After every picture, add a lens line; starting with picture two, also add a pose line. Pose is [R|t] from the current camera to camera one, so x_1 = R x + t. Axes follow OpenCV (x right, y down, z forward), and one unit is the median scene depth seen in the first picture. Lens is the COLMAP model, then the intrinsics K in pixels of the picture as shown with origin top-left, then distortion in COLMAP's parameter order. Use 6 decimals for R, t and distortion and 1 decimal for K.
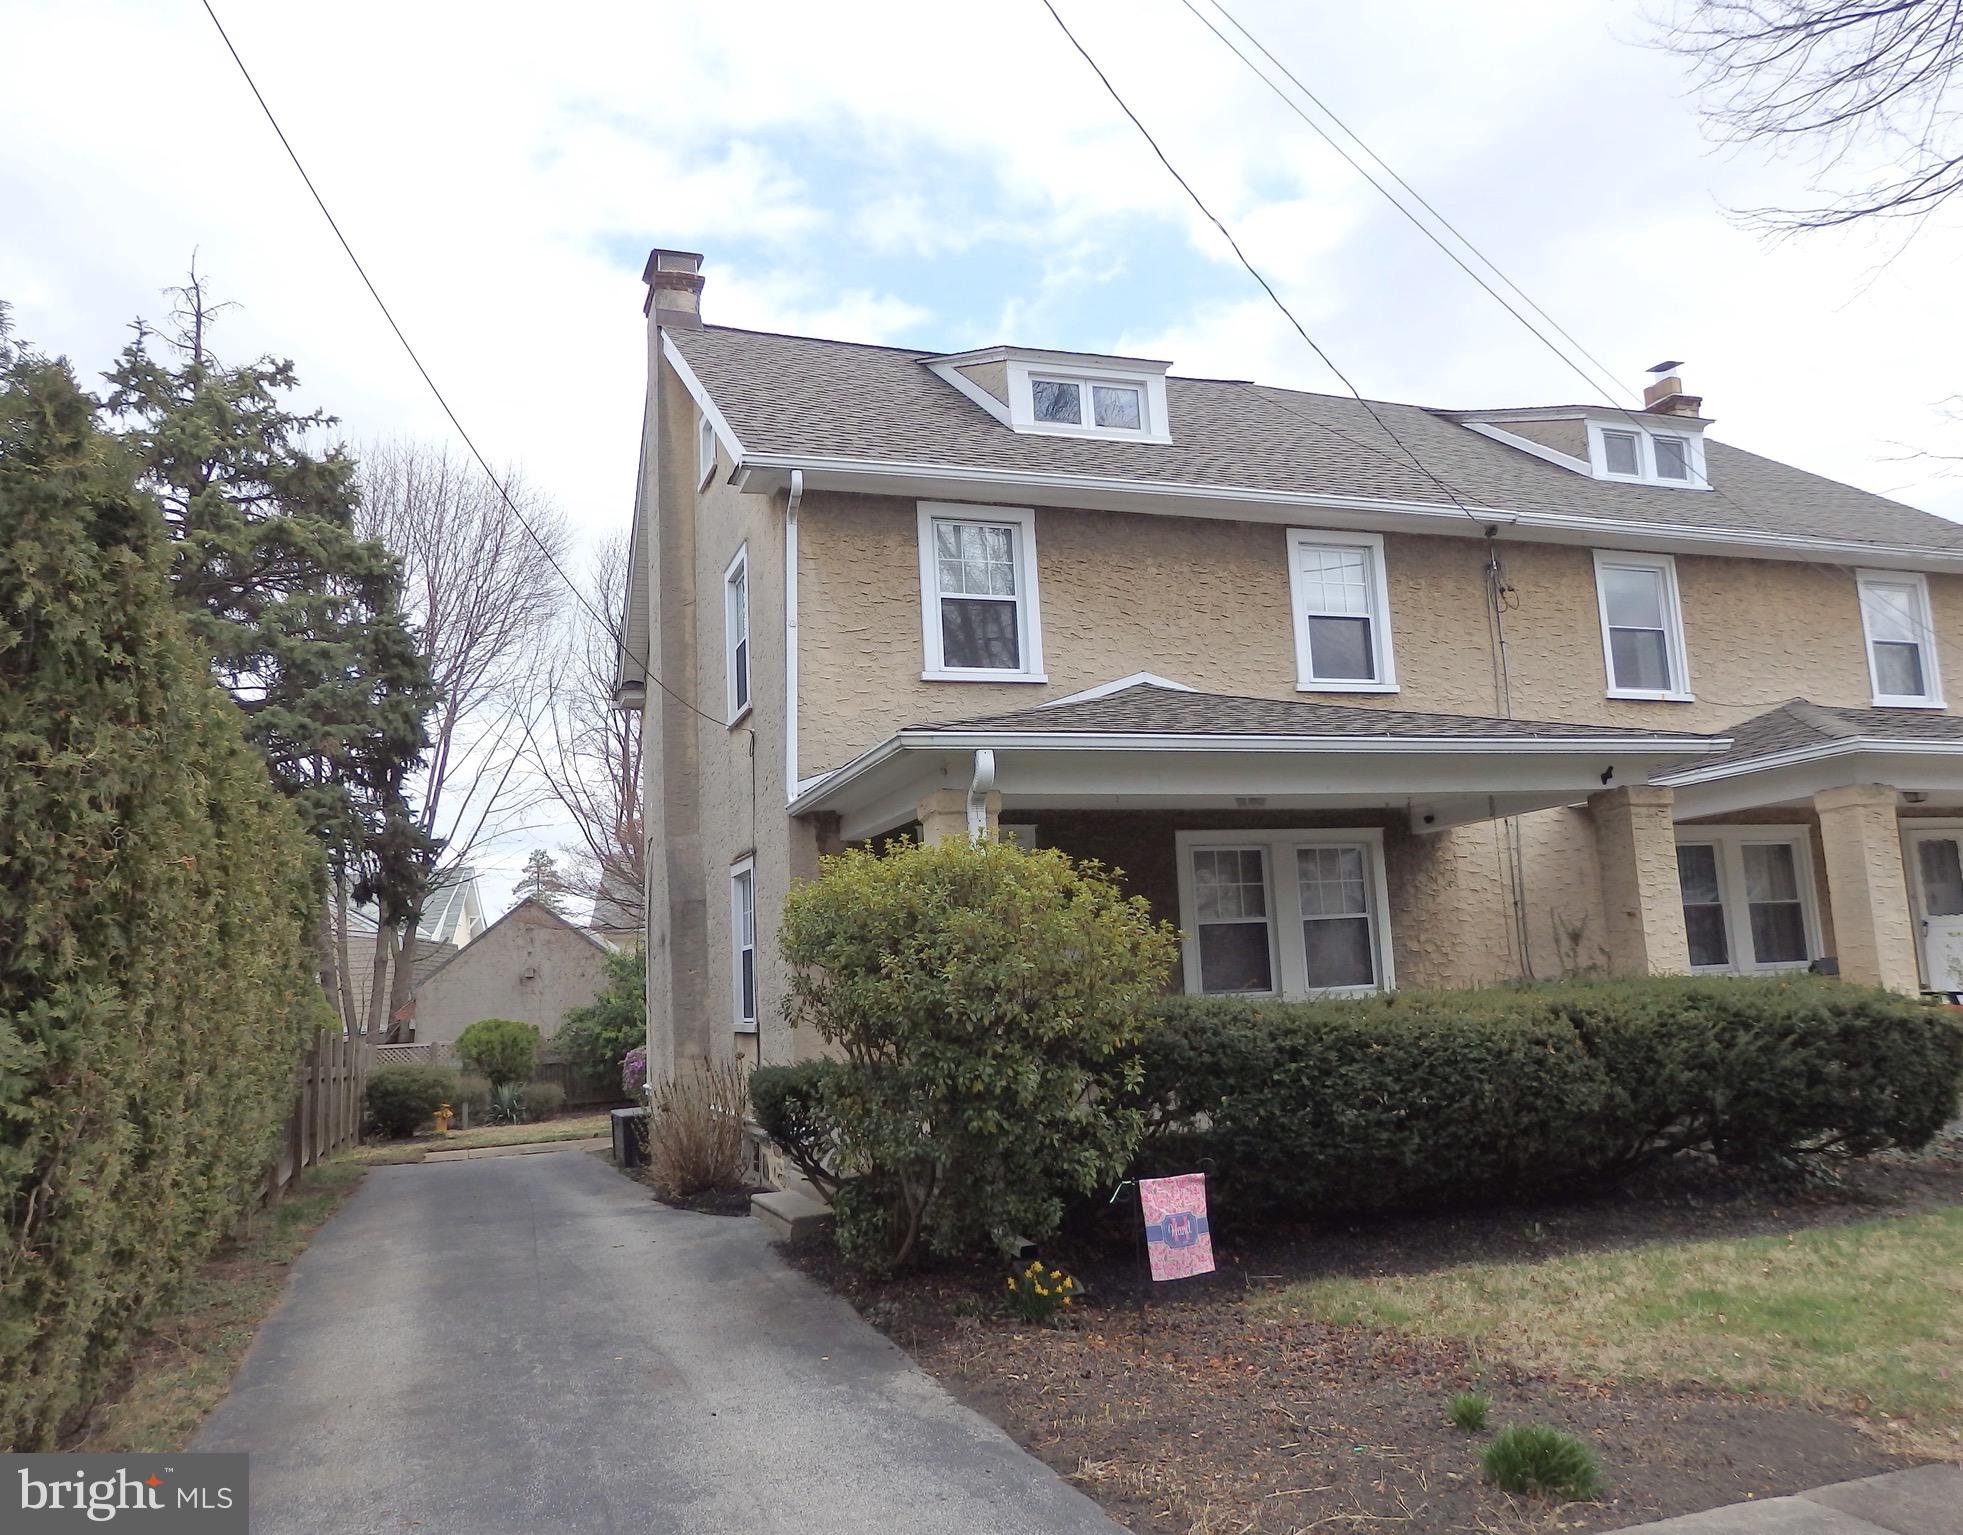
lens RADIAL K [[1517.7, 0, 981.5], [0, 1517.7, 767.5], [0, 0, 1]] dist [0.003925, 0.000643]
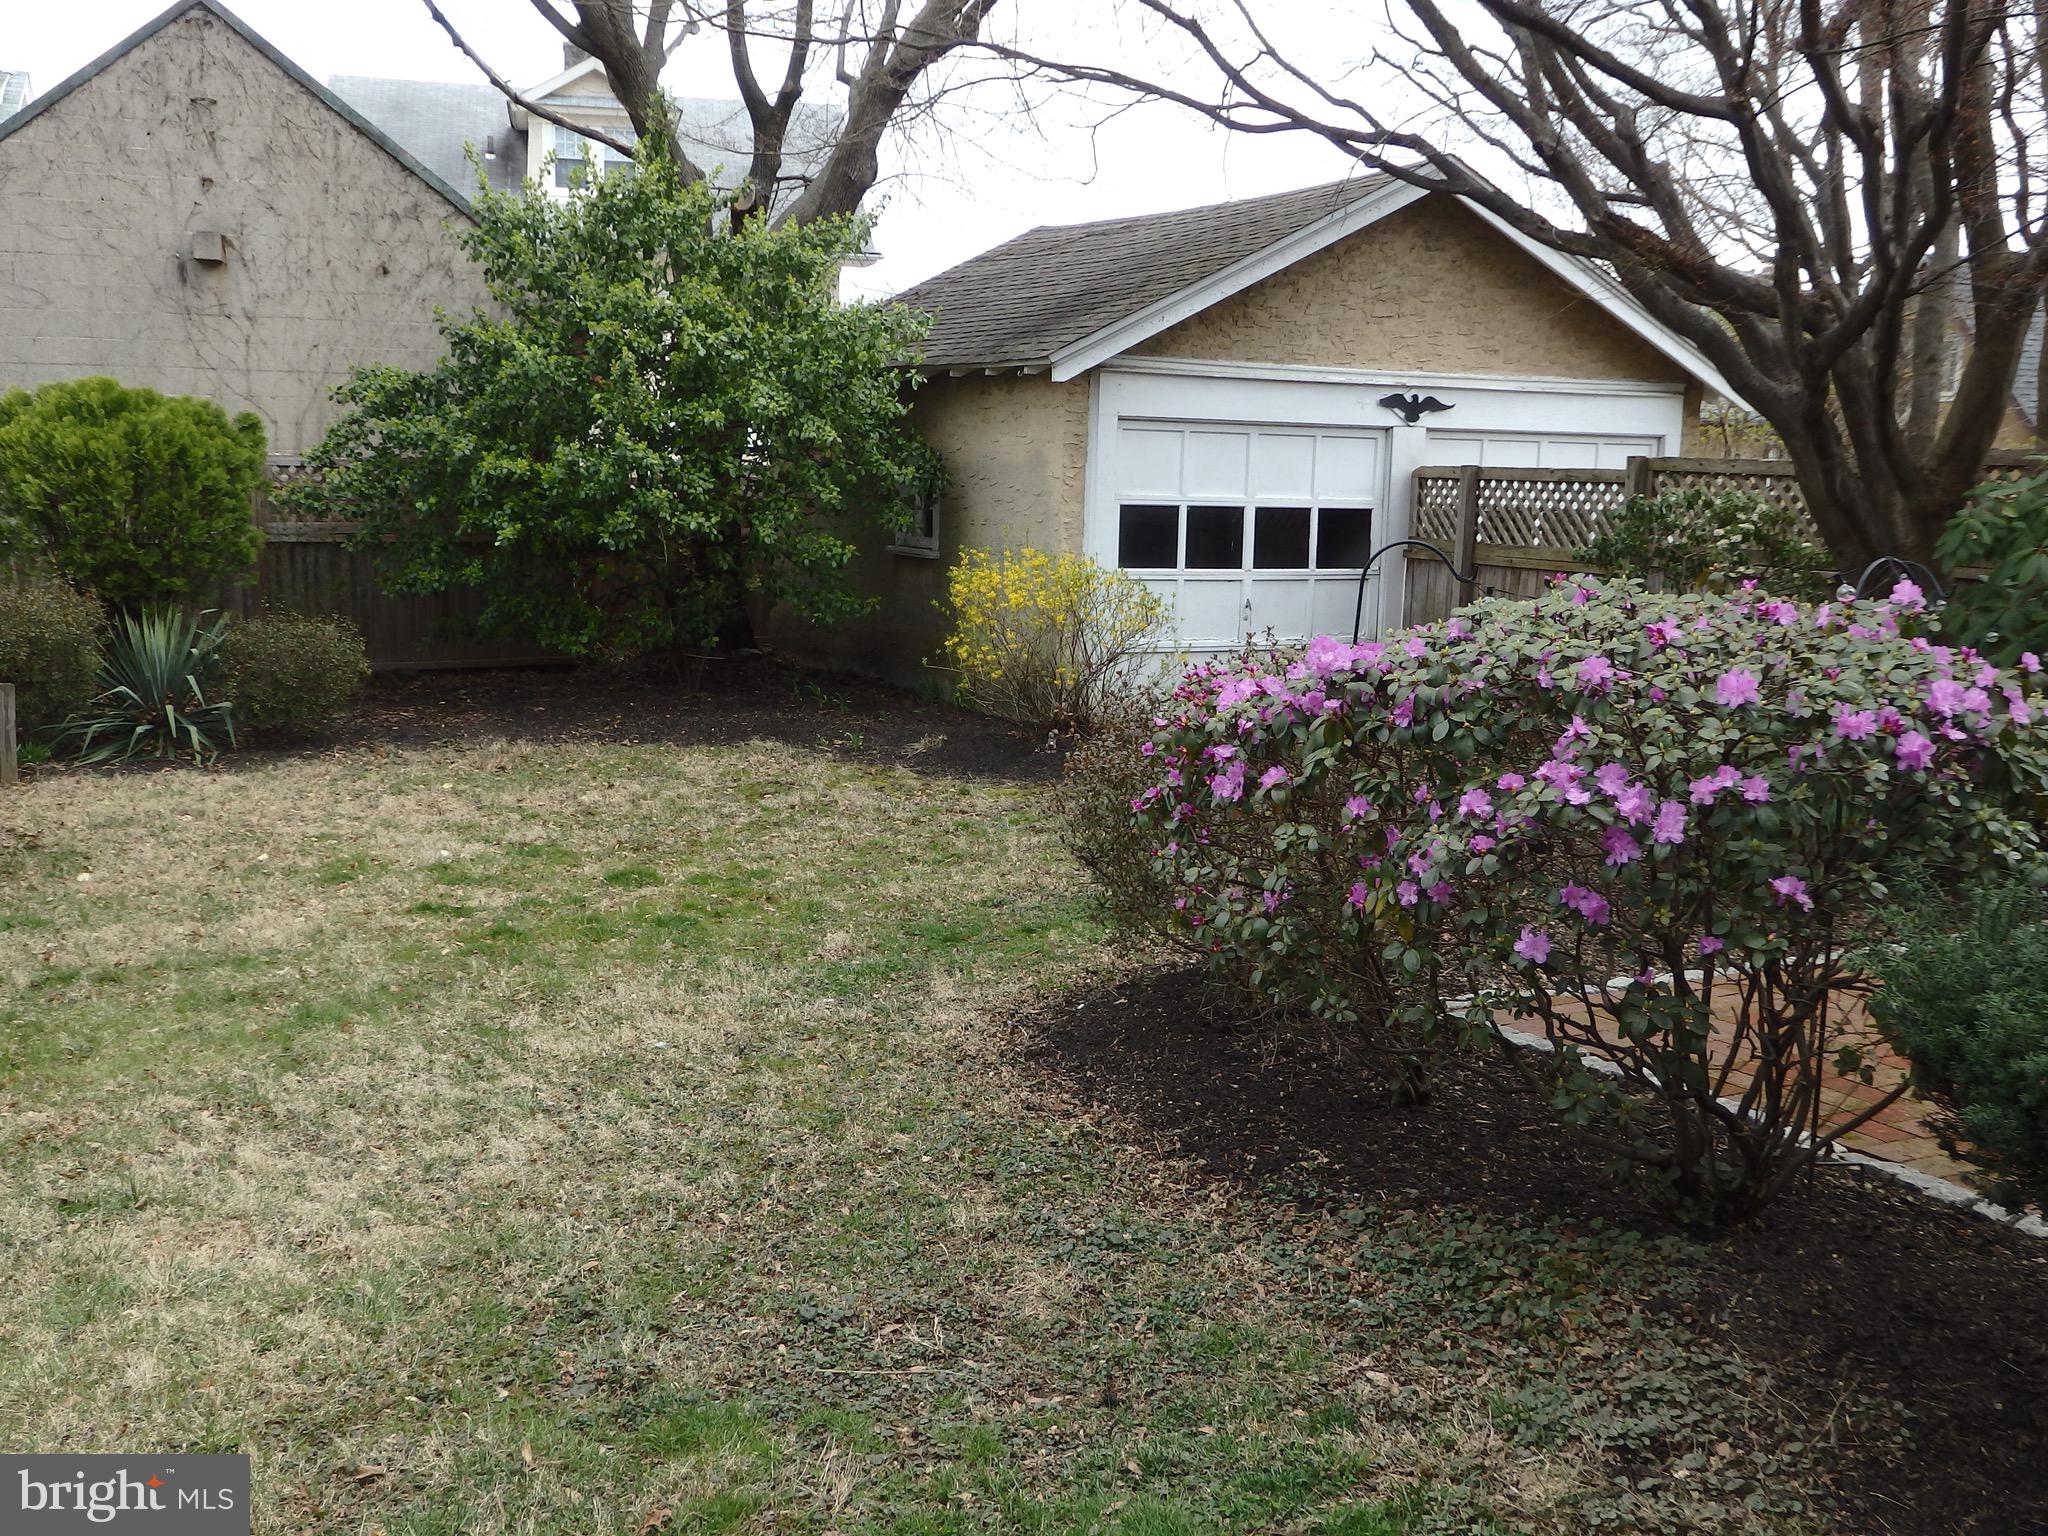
lens RADIAL K [[2081.0, 0, 1024.0], [0, 2081.0, 768.0], [0, 0, 1]] dist [0.010092, -0.030297]
pose [[0.989813, 0.059196, 0.129483, -0.193528], [-0.094899, 0.952283, 0.290090, 0.104015], [-0.106132, -0.299422, 0.948199, 0.582777]]
